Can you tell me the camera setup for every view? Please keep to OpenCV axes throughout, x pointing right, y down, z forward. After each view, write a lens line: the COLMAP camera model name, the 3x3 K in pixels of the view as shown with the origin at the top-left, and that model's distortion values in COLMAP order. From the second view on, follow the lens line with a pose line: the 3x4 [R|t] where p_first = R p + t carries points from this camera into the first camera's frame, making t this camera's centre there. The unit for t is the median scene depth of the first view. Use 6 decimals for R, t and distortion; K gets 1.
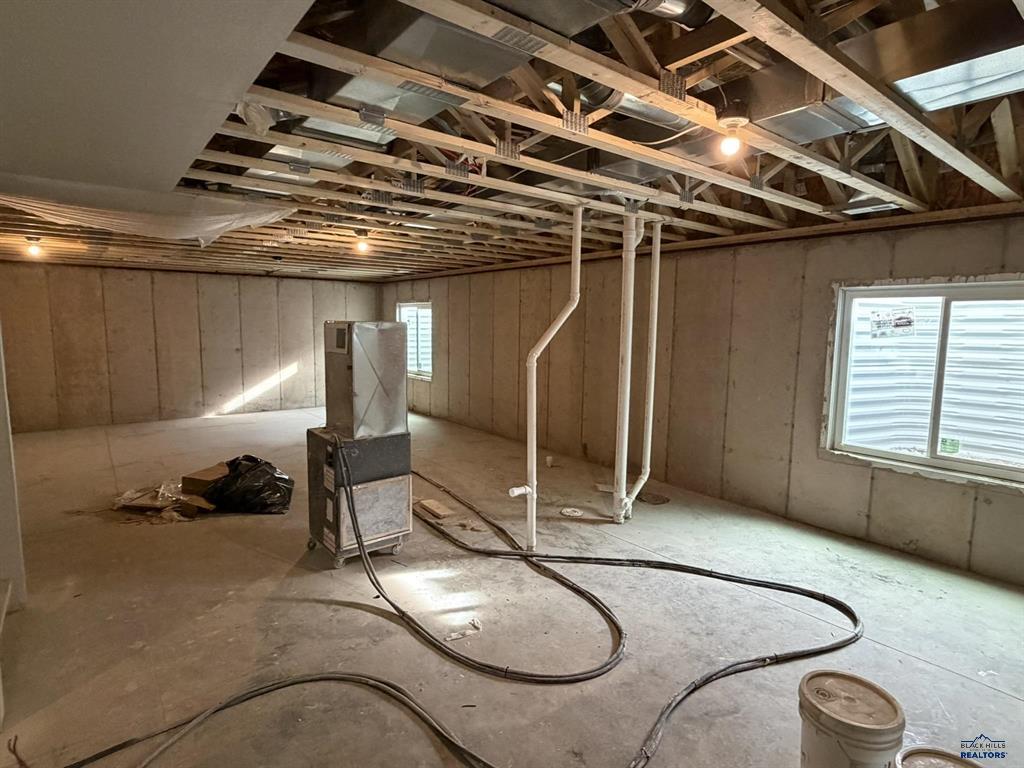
lens RADIAL K [[542.9, 0, 512.0], [0, 542.9, 384.0], [0, 0, 1]] dist [-0.000275, -0.000116]
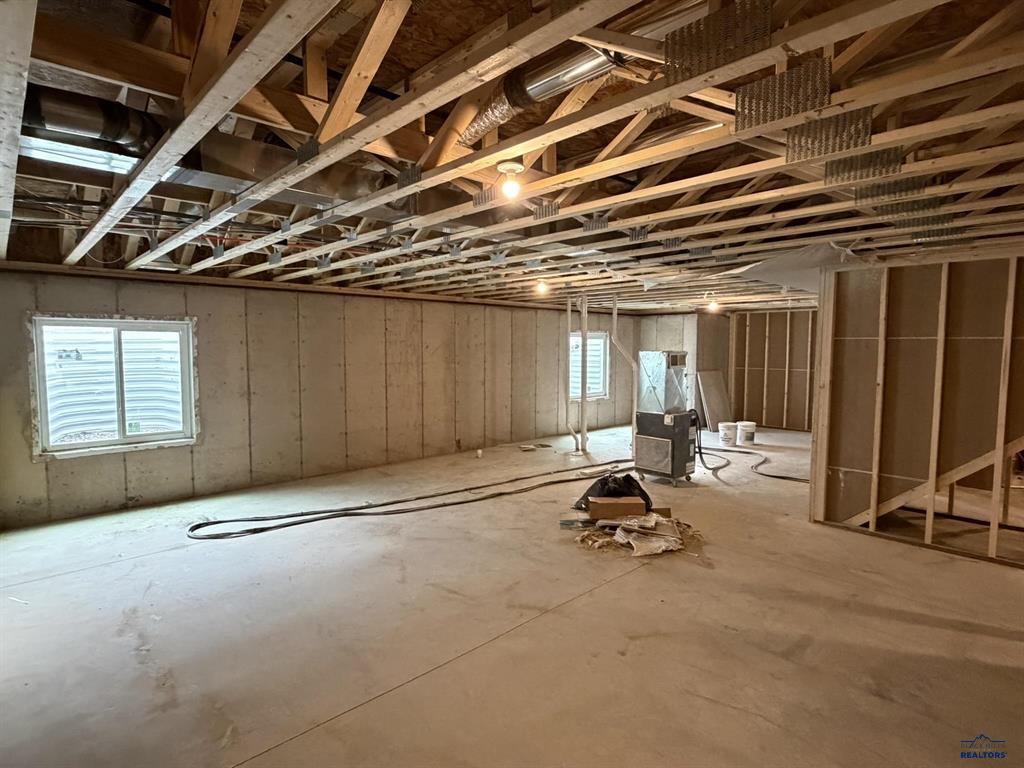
lens RADIAL K [[542.9, 0, 512.0], [0, 542.9, 384.0], [0, 0, 1]] dist [-0.000275, -0.000116]
pose [[-0.088331, -0.074822, 0.993277, -0.821507], [0.126227, 0.988295, 0.085672, -0.083649], [-0.988061, 0.132945, -0.077852, 0.667078]]
